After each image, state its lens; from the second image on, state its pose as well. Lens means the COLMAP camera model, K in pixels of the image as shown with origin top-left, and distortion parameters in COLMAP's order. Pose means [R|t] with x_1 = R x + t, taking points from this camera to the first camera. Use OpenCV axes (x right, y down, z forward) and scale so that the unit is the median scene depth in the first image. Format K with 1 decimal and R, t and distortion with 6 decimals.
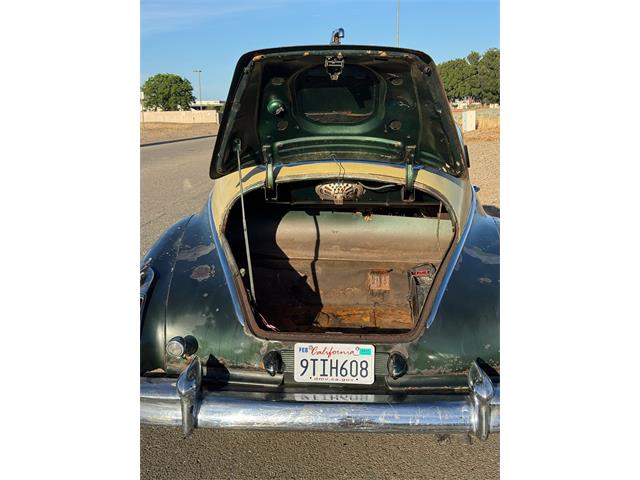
lens RADIAL K [[671.7, 0, 318.8], [0, 671.7, 240.6], [0, 0, 1]] dist [0.070978, 0.000000]
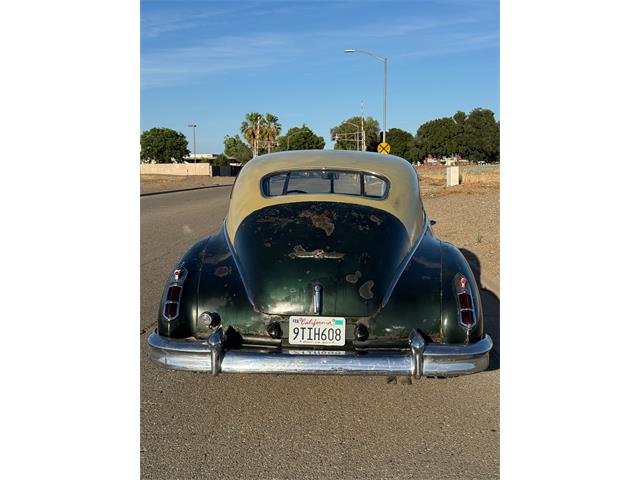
lens RADIAL K [[673.1, 0, 319.4], [0, 673.1, 241.8], [0, 0, 1]] dist [0.019095, 0.000000]
pose [[0.999817, 0.011542, 0.015288, 0.003094], [-0.010325, 0.996945, -0.077419, 0.091455], [-0.016135, 0.077247, 0.996881, -0.380875]]
